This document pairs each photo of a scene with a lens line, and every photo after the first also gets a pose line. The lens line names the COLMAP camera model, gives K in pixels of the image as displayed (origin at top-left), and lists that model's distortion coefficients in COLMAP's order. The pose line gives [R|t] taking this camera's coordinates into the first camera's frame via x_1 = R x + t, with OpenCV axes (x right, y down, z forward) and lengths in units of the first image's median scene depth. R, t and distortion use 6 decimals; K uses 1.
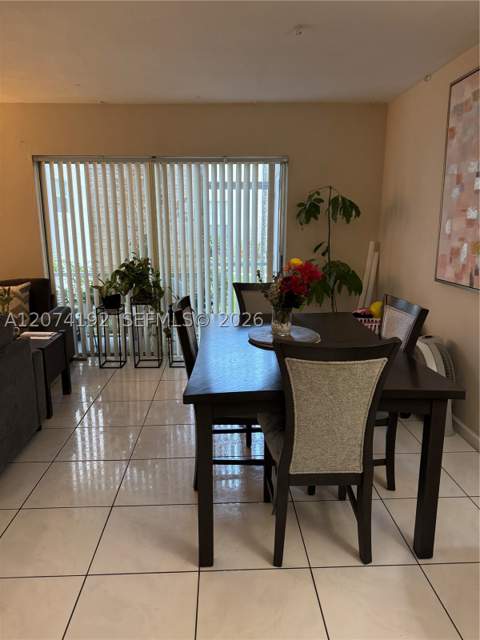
lens RADIAL K [[456.9, 0, 233.8], [0, 456.9, 322.0], [0, 0, 1]] dist [0.072310, -0.105665]
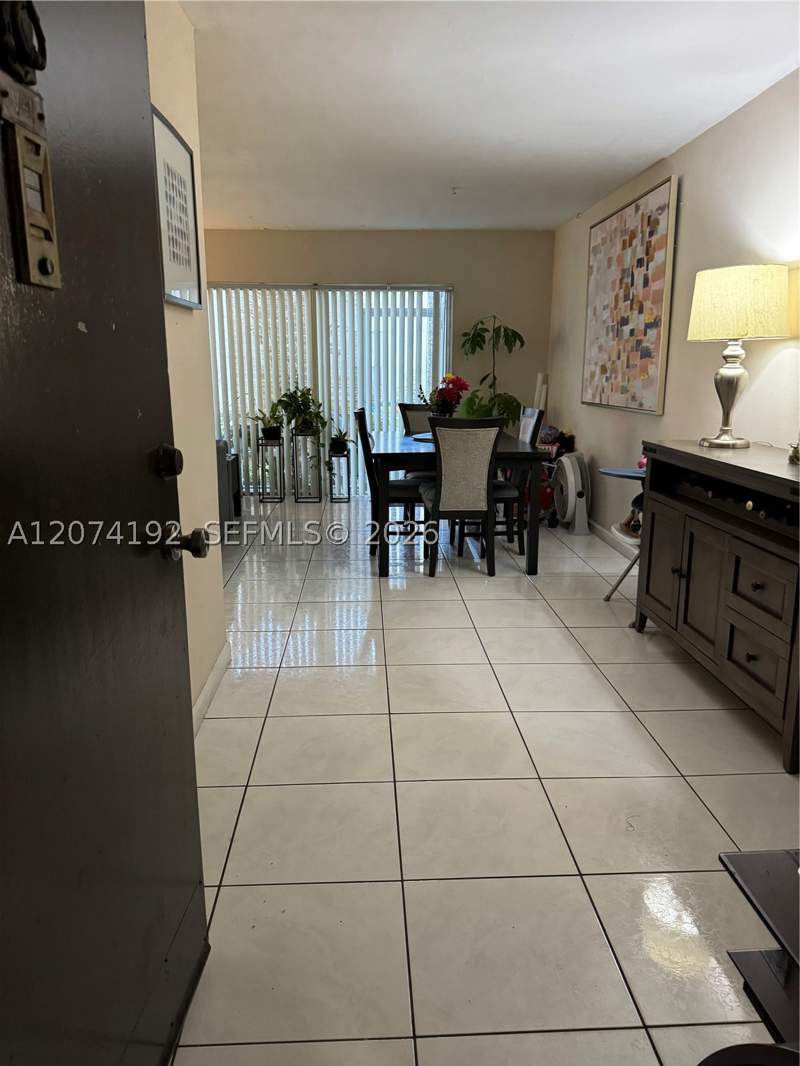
lens RADIAL K [[761.1, 0, 382.4], [0, 761.1, 549.9], [0, 0, 1]] dist [0.072310, -0.105665]
pose [[0.999978, 0.006358, -0.001984, -0.027440], [-0.006318, 0.999790, 0.019488, 0.183078], [0.002108, -0.019475, 0.999808, -0.674521]]
